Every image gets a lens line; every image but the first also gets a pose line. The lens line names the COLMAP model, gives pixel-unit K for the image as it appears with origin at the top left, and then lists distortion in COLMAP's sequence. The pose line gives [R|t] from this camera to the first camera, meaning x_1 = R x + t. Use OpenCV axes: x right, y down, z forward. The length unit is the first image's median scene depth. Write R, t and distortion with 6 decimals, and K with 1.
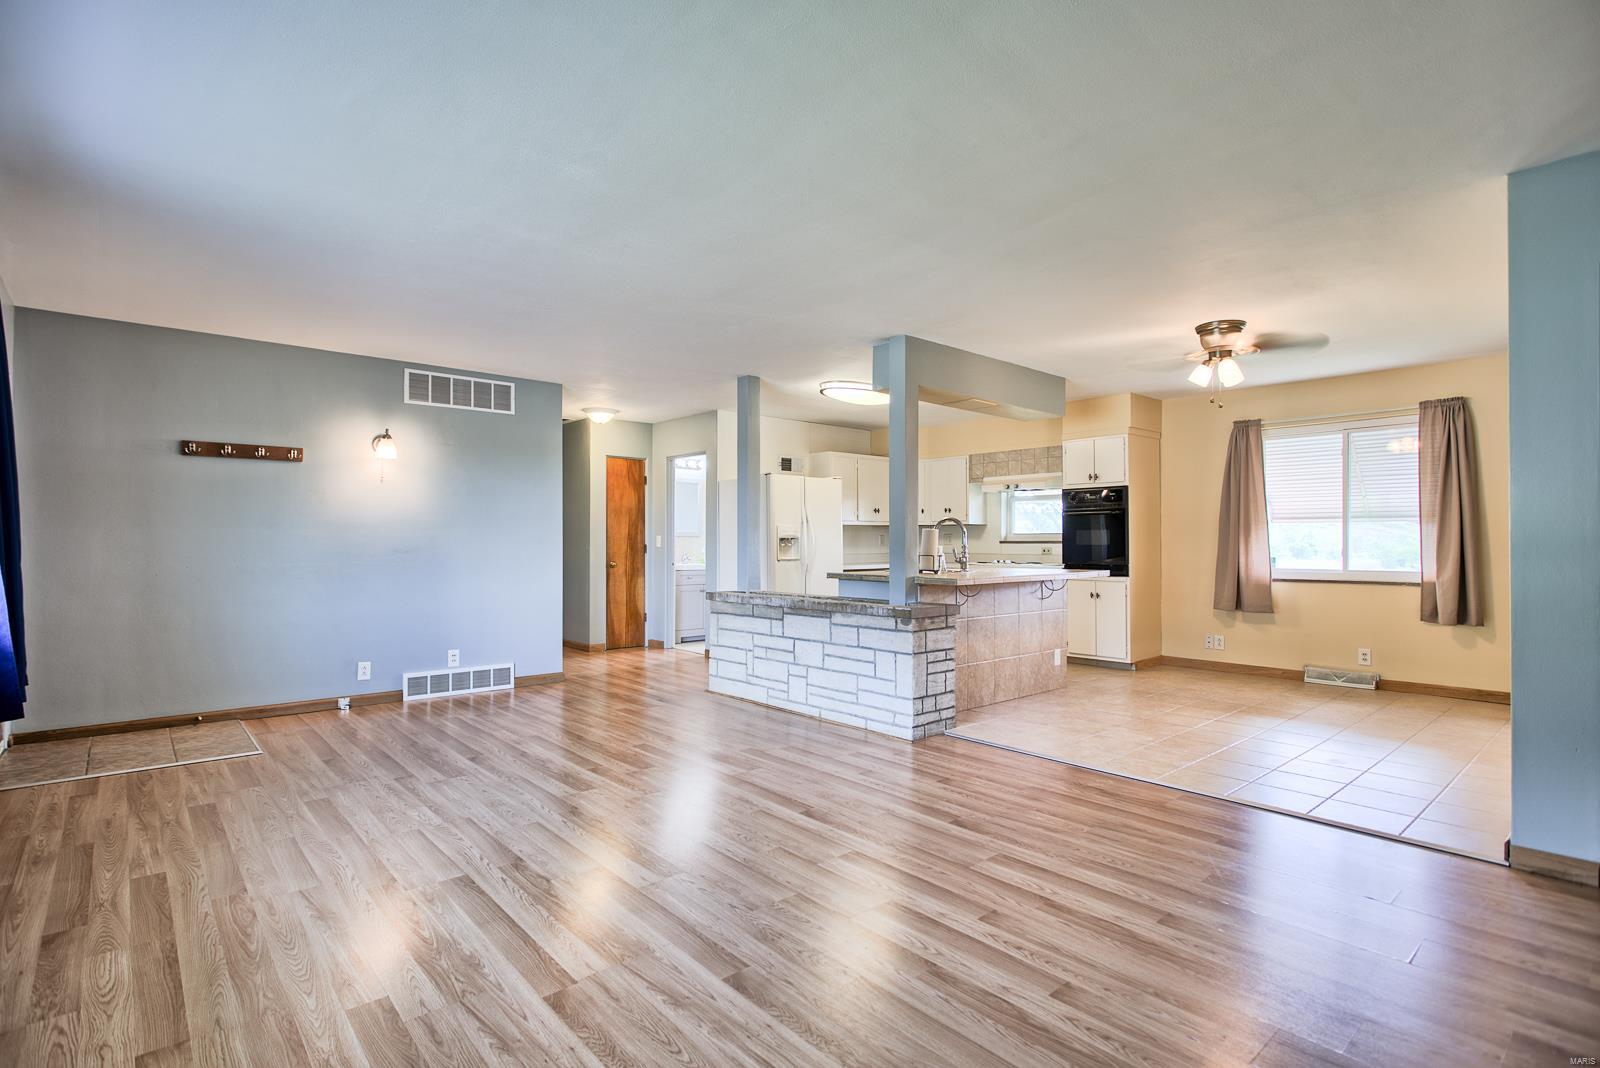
lens RADIAL K [[778.5, 0, 794.0], [0, 778.5, 545.1], [0, 0, 1]] dist [-0.006001, 0.003201]
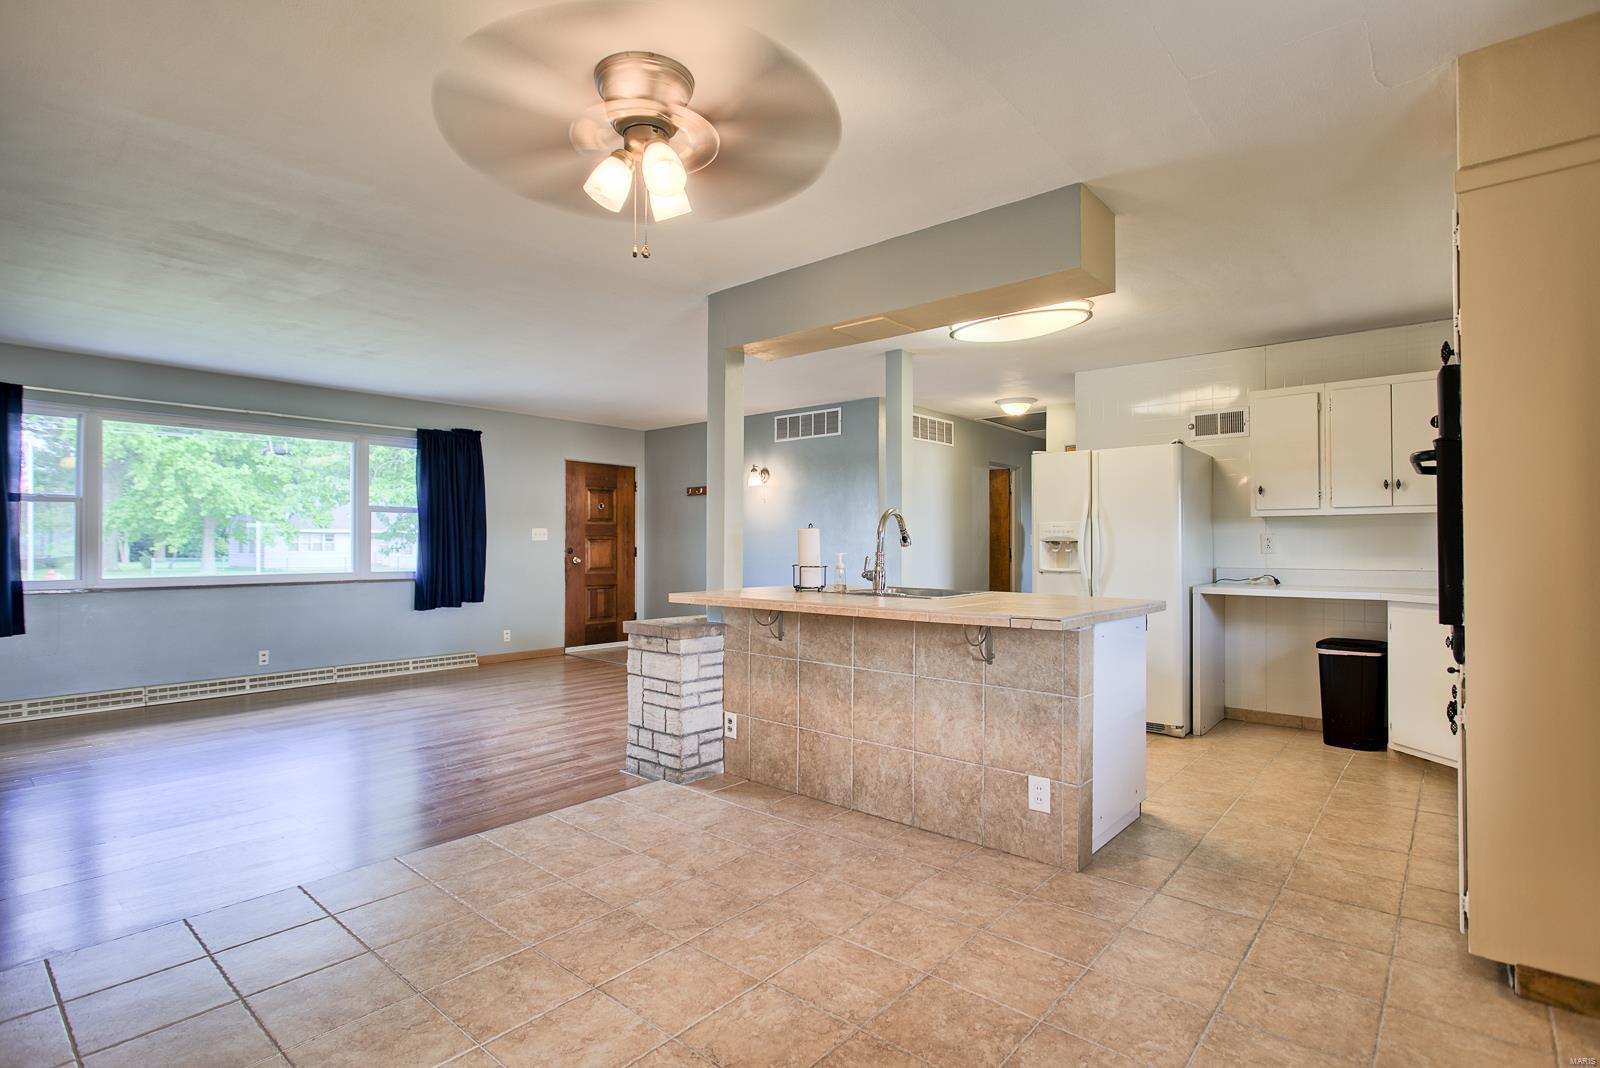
lens RADIAL K [[778.5, 0, 793.1], [0, 778.5, 544.4], [0, 0, 1]] dist [-0.006001, 0.003201]
pose [[0.140451, -0.000351, -0.990088, 0.859711], [-0.004296, 0.999990, -0.000964, -0.005388], [0.990078, 0.004389, 0.140448, 0.863385]]
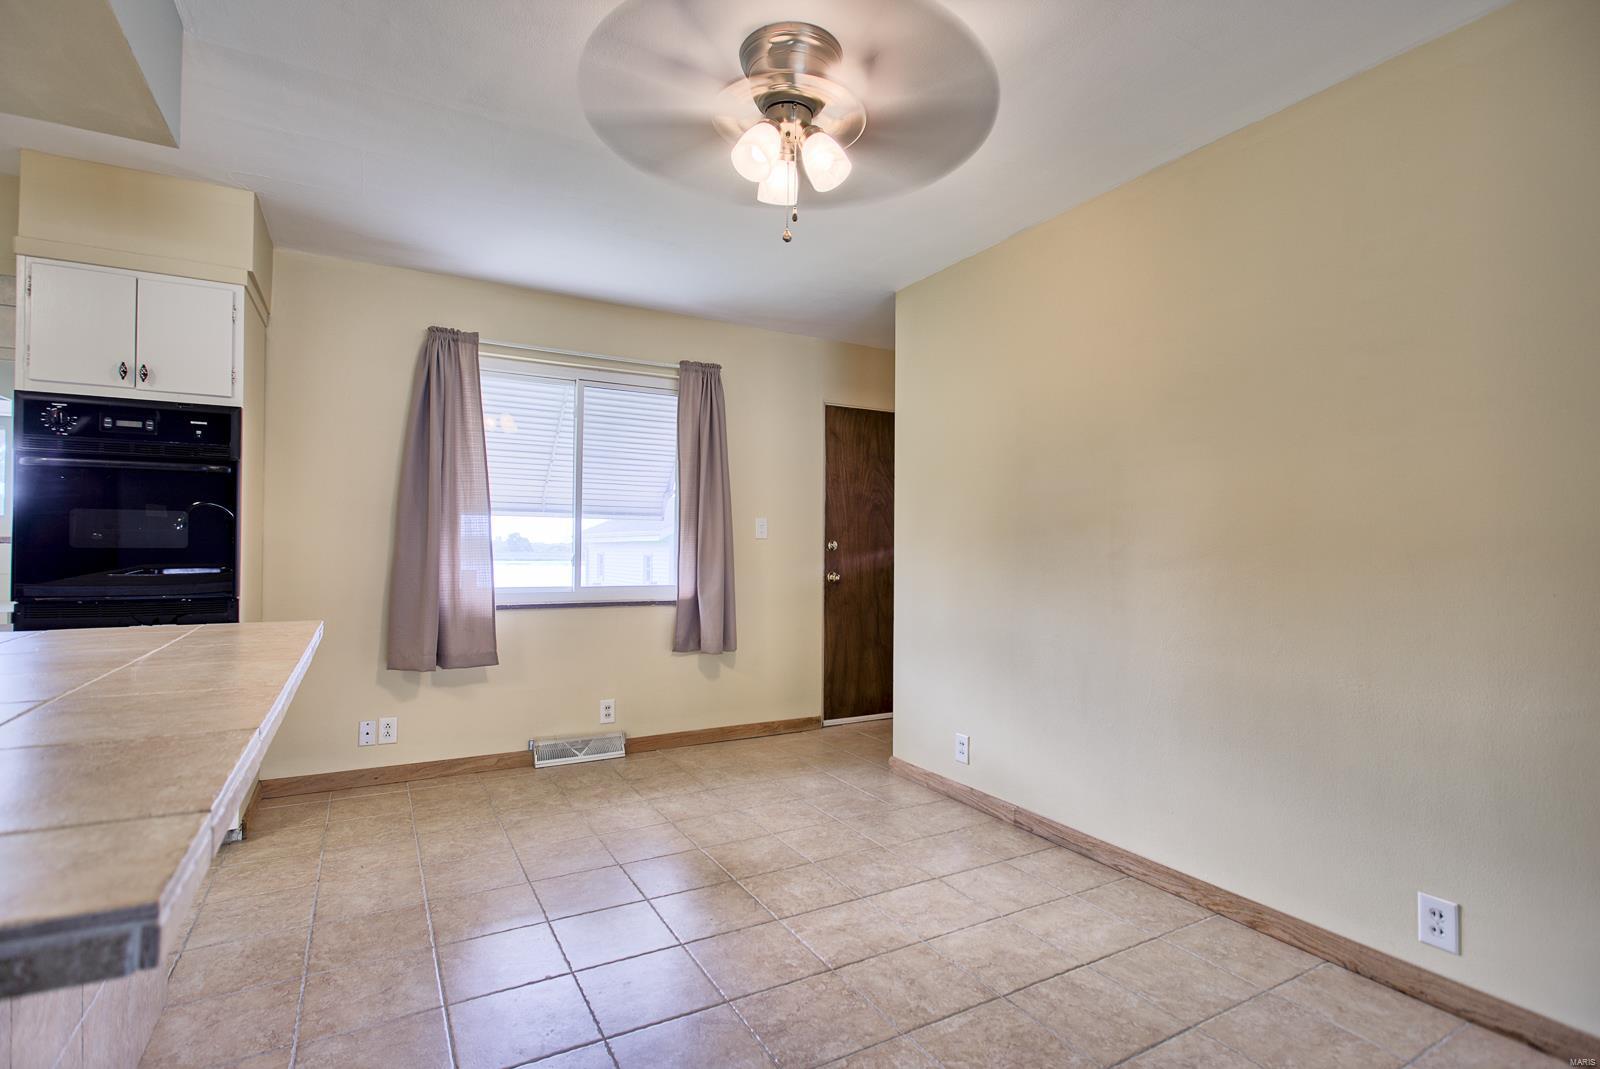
lens RADIAL K [[778.5, 0, 786.2], [0, 778.5, 543.5], [0, 0, 1]] dist [-0.006001, 0.003201]
pose [[0.208736, 0.006957, 0.977947, 0.095752], [-0.007070, 0.999959, -0.005605, -0.003471], [-0.977947, -0.005744, 0.208776, 0.765887]]
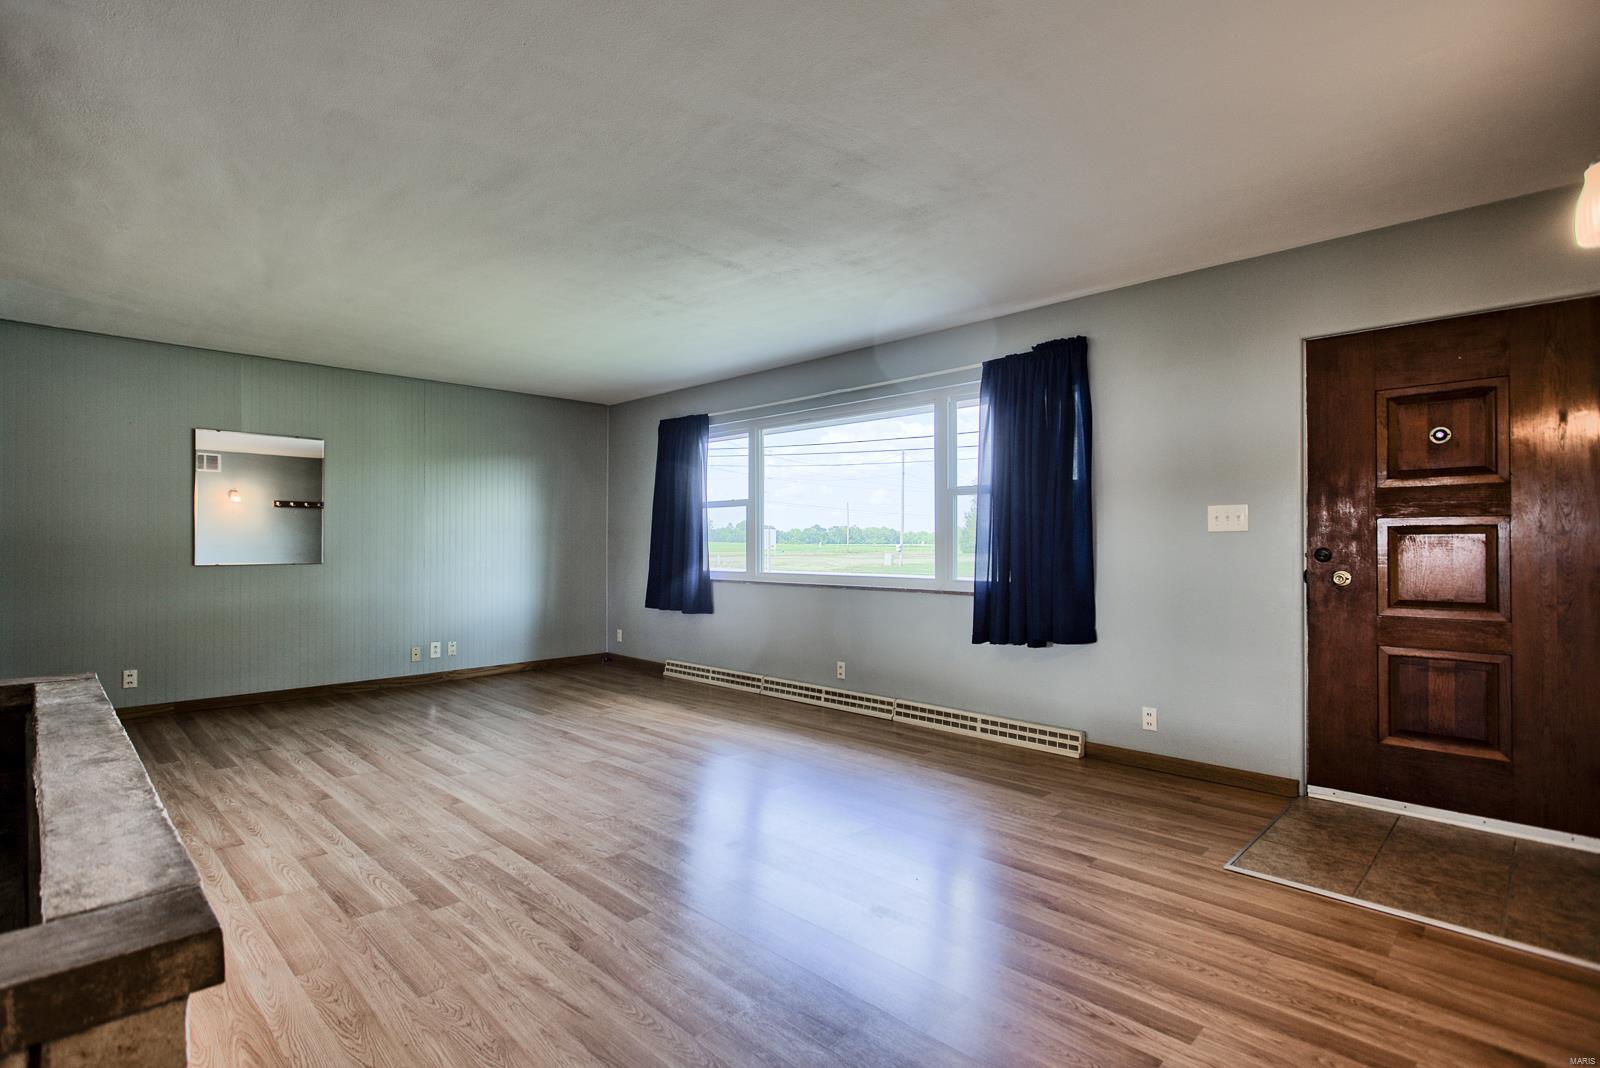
lens RADIAL K [[778.5, 0, 792.5], [0, 778.5, 538.4], [0, 0, 1]] dist [-0.006001, 0.003201]
pose [[-0.997778, -0.001440, -0.066618, -0.216869], [-0.001231, 0.999994, -0.003179, -0.003248], [0.066622, -0.003090, -0.997774, 1.240662]]
